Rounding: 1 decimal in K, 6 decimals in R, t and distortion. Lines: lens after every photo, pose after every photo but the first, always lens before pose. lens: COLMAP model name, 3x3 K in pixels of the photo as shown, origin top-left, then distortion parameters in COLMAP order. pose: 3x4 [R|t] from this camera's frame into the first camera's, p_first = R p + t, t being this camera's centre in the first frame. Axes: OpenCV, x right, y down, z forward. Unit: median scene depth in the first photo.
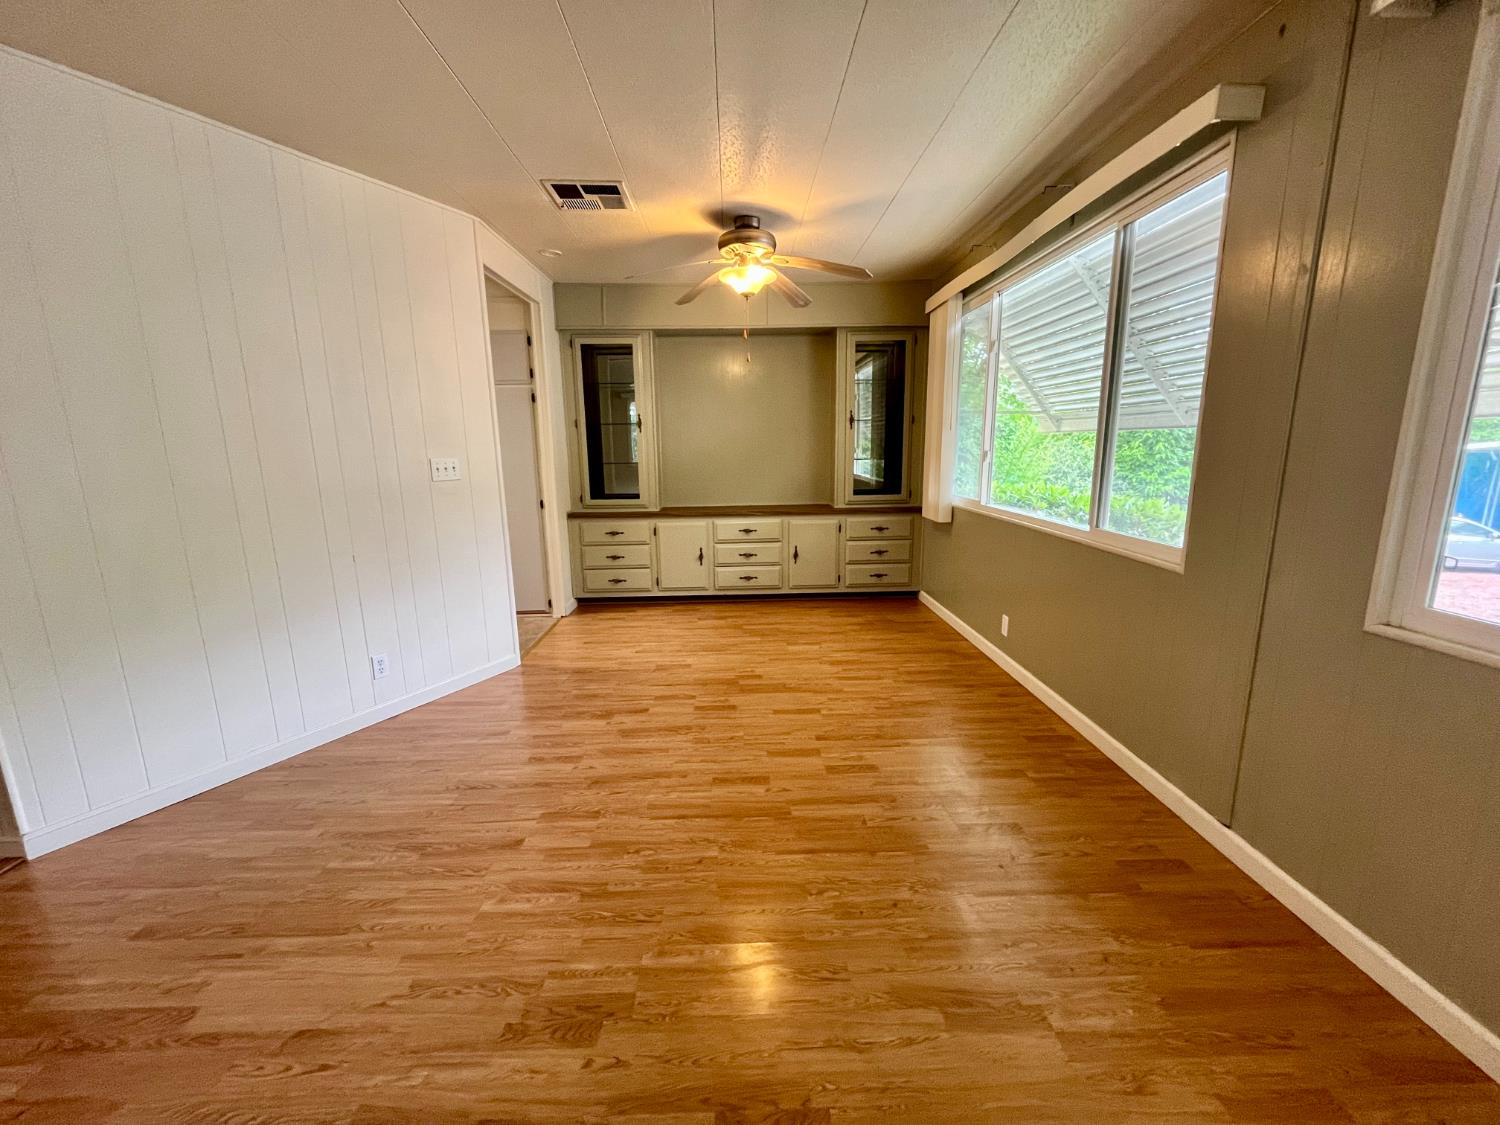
lens RADIAL K [[609.1, 0, 746.8], [0, 609.1, 563.9], [0, 0, 1]] dist [-0.001751, -0.000651]
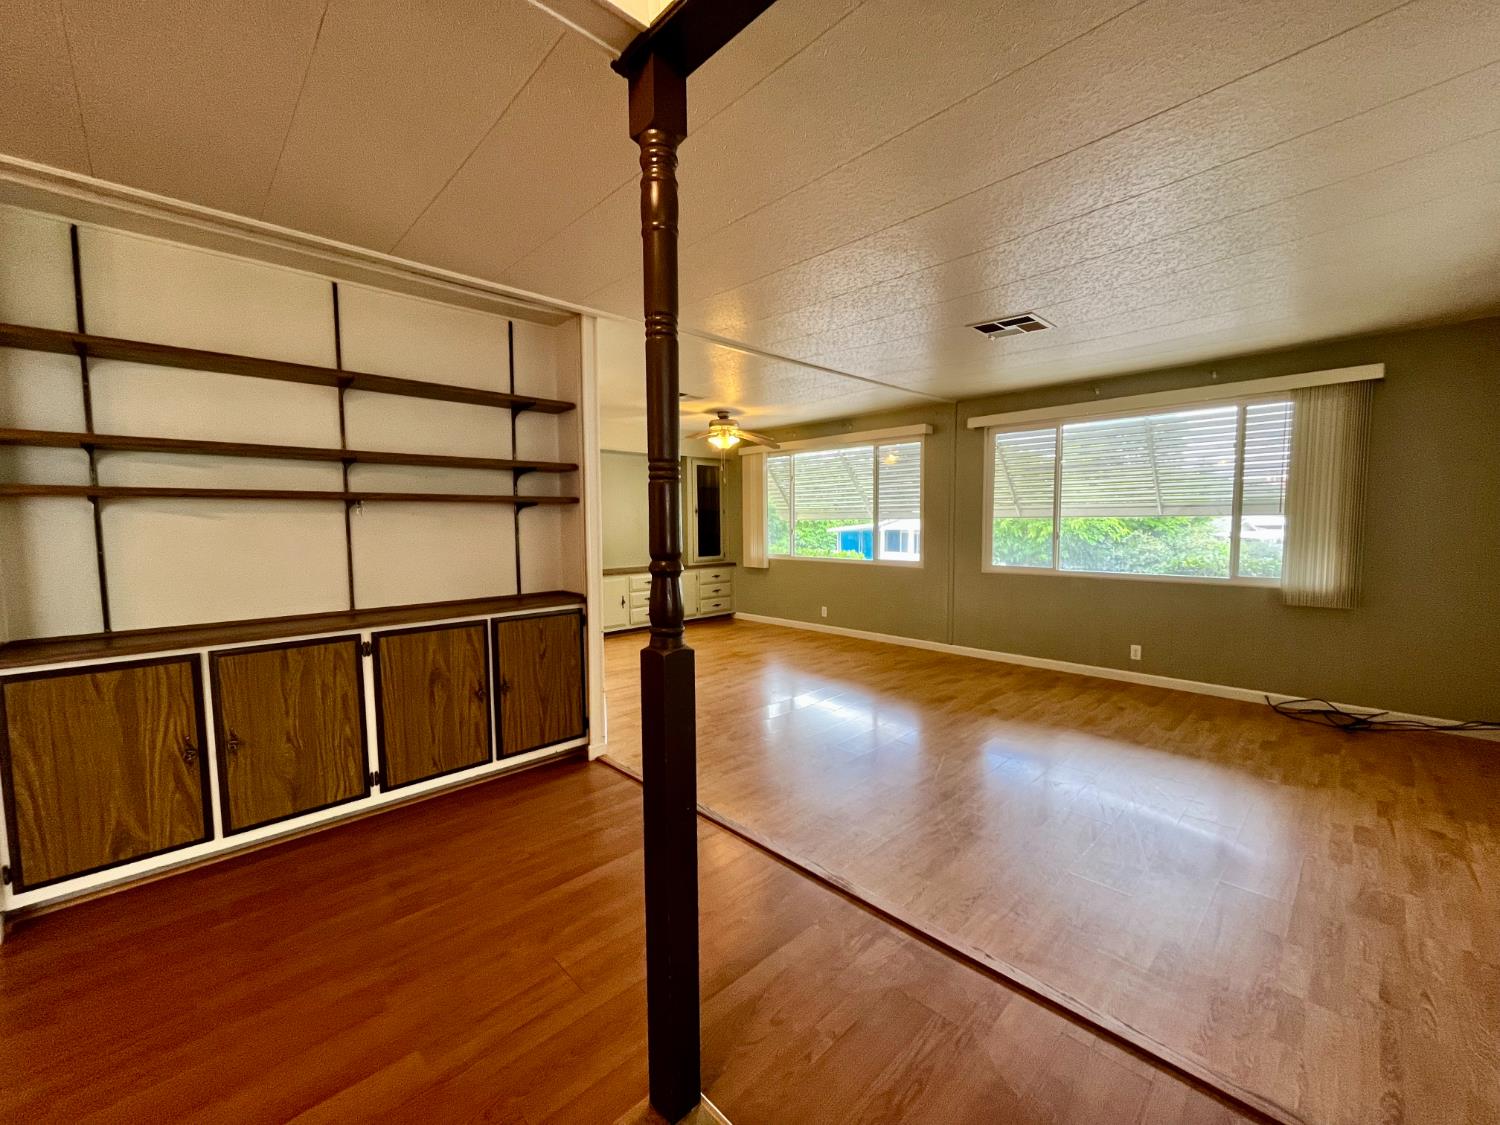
lens RADIAL K [[609.1, 0, 746.8], [0, 609.1, 563.9], [0, 0, 1]] dist [-0.001751, -0.000651]
pose [[0.733963, -0.039880, 0.678018, -0.936830], [0.129292, 0.988224, -0.081835, 0.060782], [-0.666770, 0.147727, 0.730476, -0.294262]]
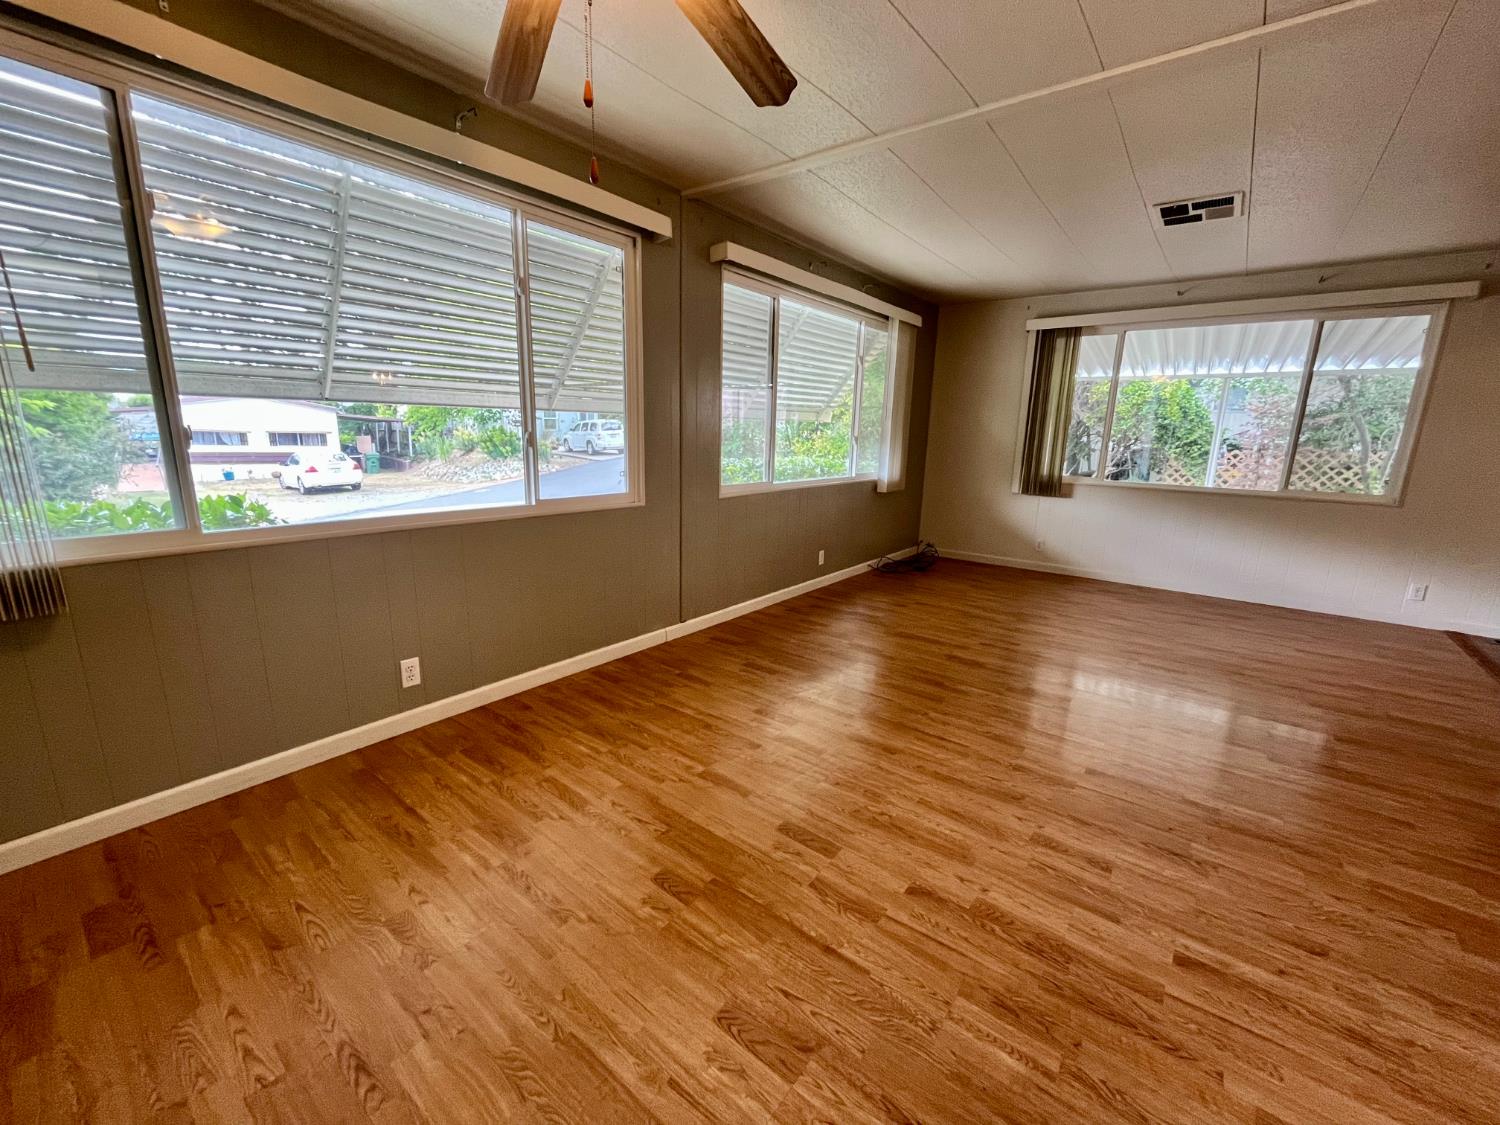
lens RADIAL K [[609.1, 0, 746.8], [0, 609.1, 563.9], [0, 0, 1]] dist [-0.001751, -0.000651]
pose [[-0.772951, -0.140736, 0.618661, -0.246333], [0.111175, 0.929958, 0.350453, -0.179885], [-0.624650, 0.339662, -0.703166, 0.967658]]
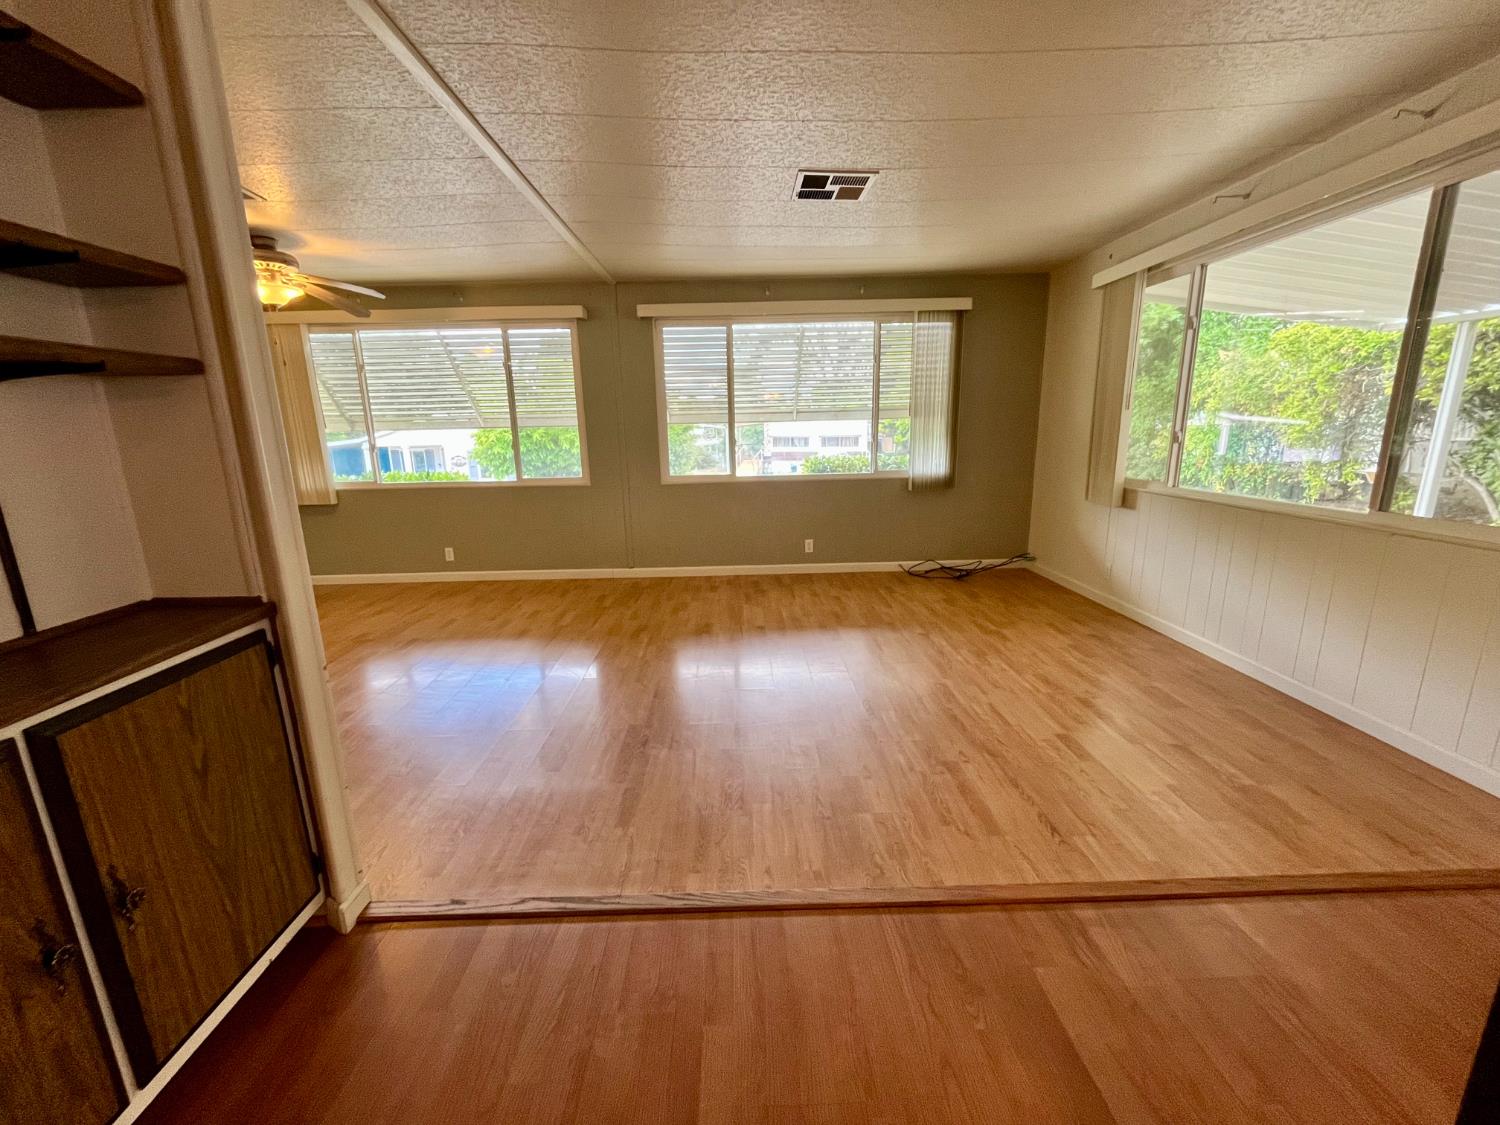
lens RADIAL K [[609.4, 0, 749.1], [0, 609.4, 565.7], [0, 0, 1]] dist [-0.002890, -0.000251]
pose [[0.001097, -0.208696, 0.977980, -0.882633], [0.214772, 0.955208, 0.203596, -0.018971], [-0.976664, 0.209819, 0.045870, 0.145897]]
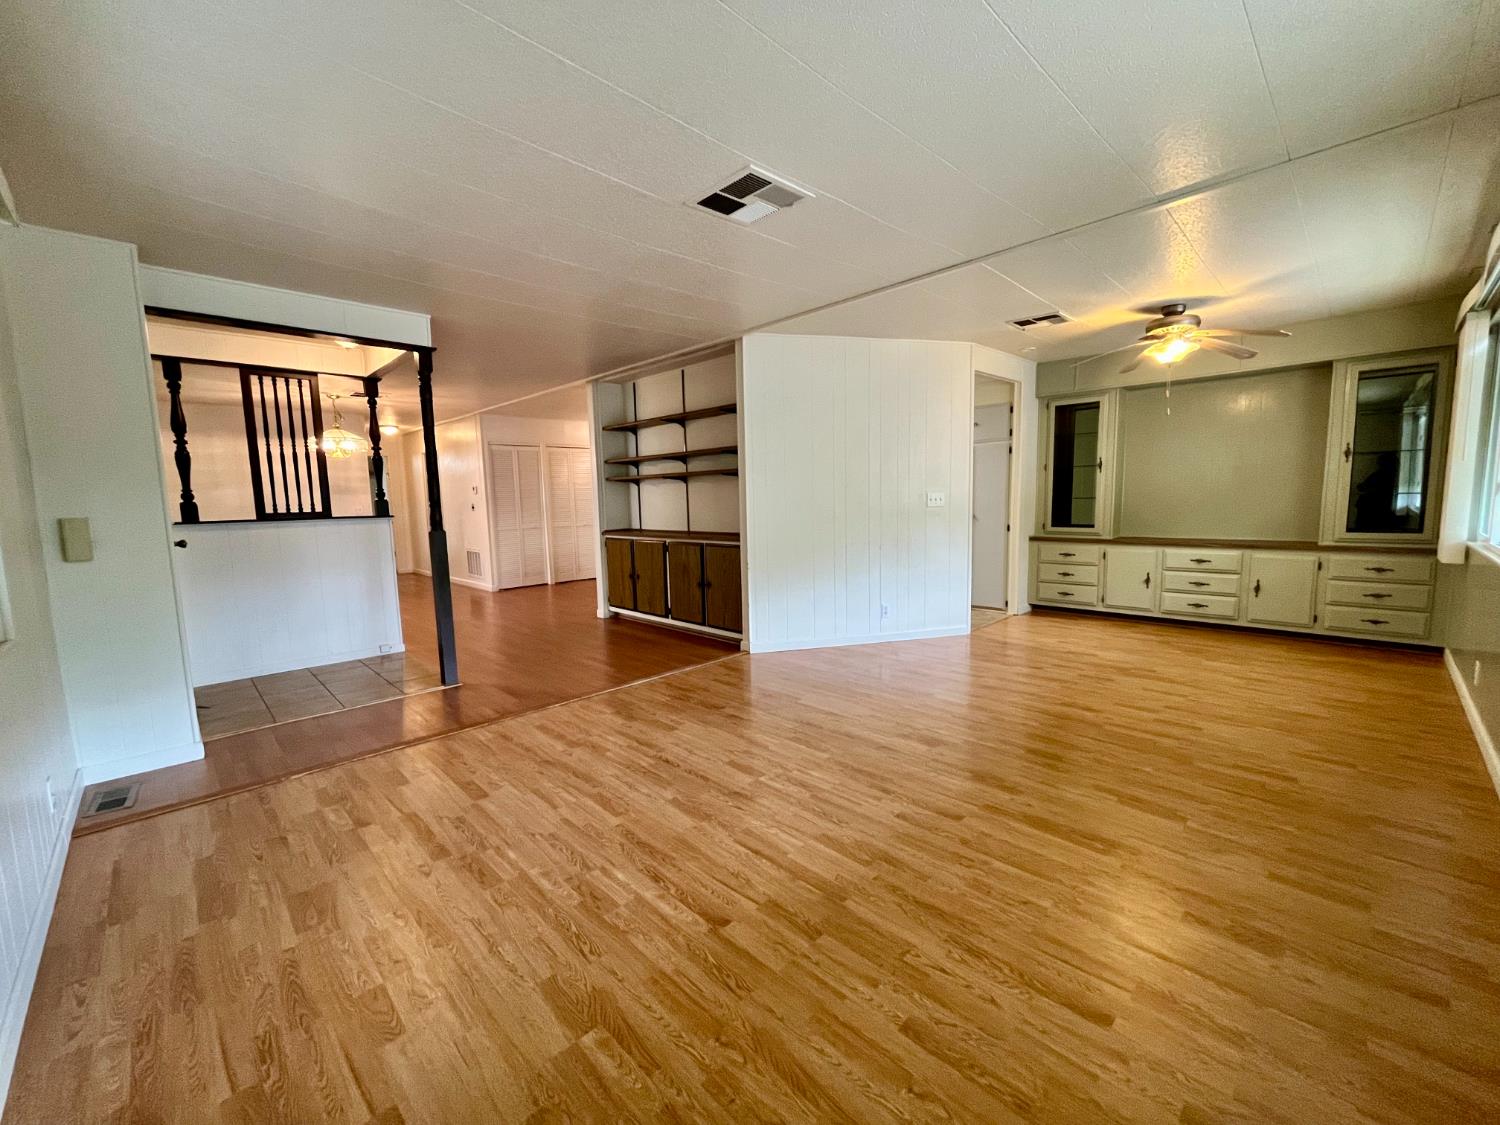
lens RADIAL K [[609.1, 0, 746.8], [0, 609.1, 563.9], [0, 0, 1]] dist [-0.001751, -0.000651]
pose [[0.681349, 0.079646, -0.727613, 0.262586], [-0.127325, 0.991804, -0.010665, 0.070664], [0.720799, 0.099909, 0.685905, -0.338339]]
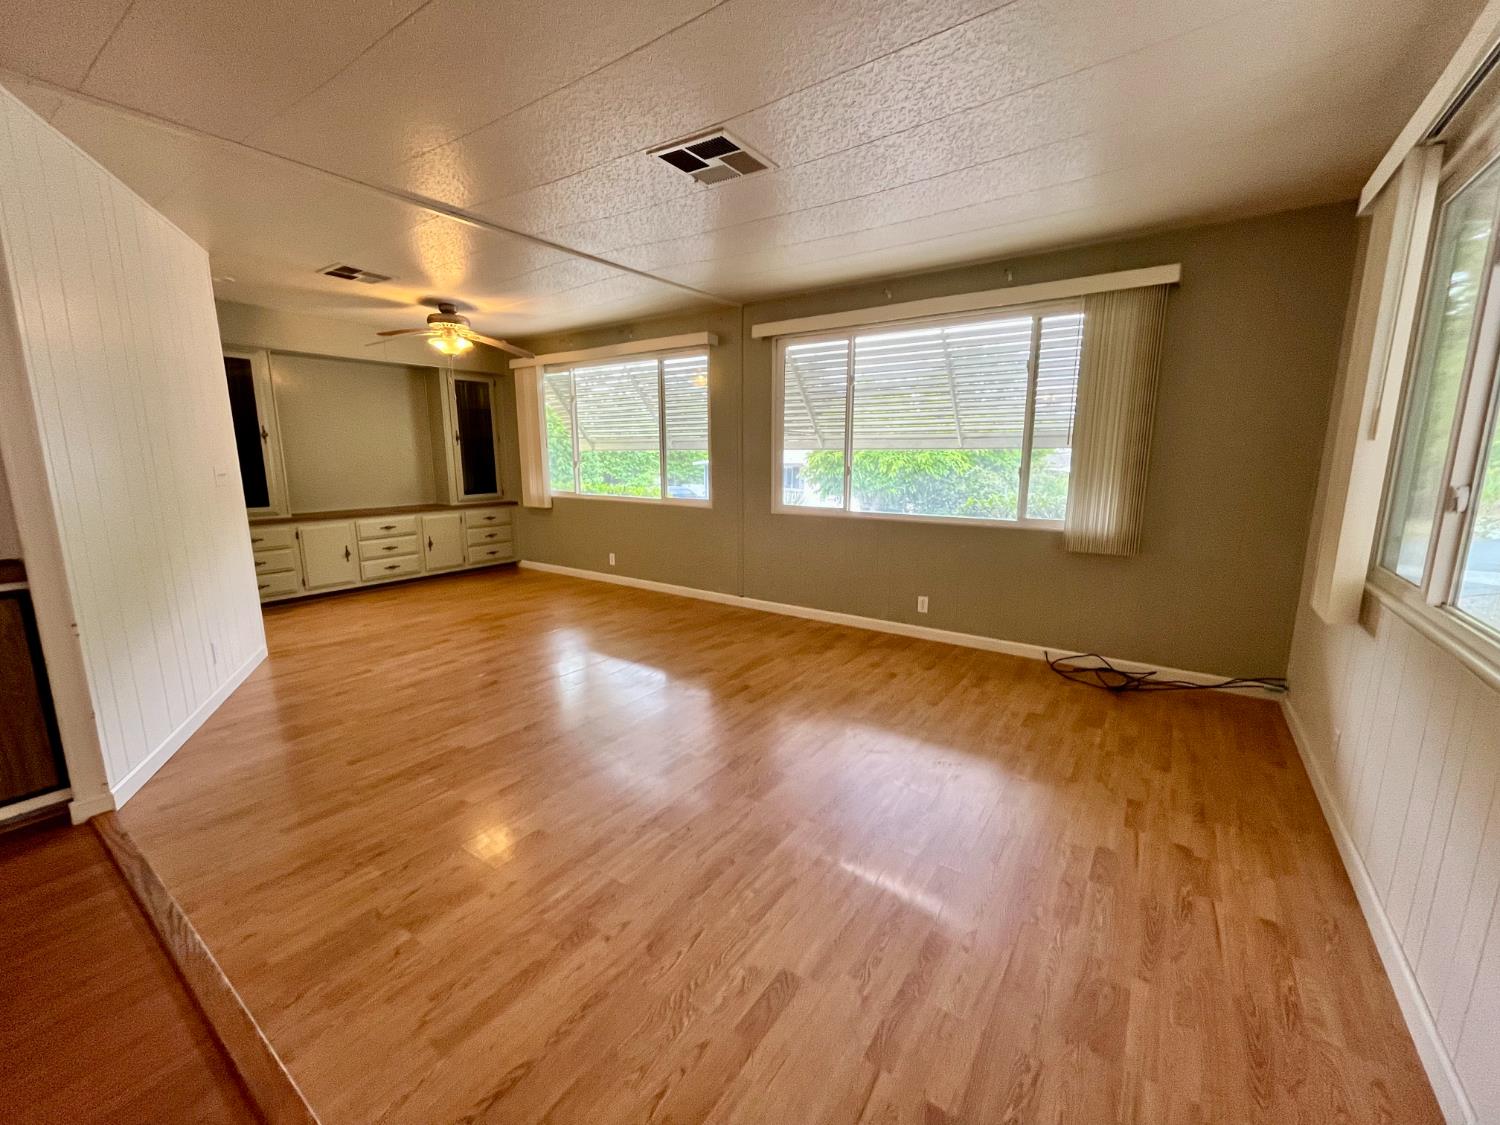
lens RADIAL K [[609.5, 0, 748.4], [0, 609.5, 563.5], [0, 0, 1]] dist [-0.004218, -0.000263]
pose [[0.591982, -0.129142, 0.795537, -0.601850], [0.146862, 0.987838, 0.051075, 0.064702], [-0.792458, 0.086599, 0.603748, -0.308202]]
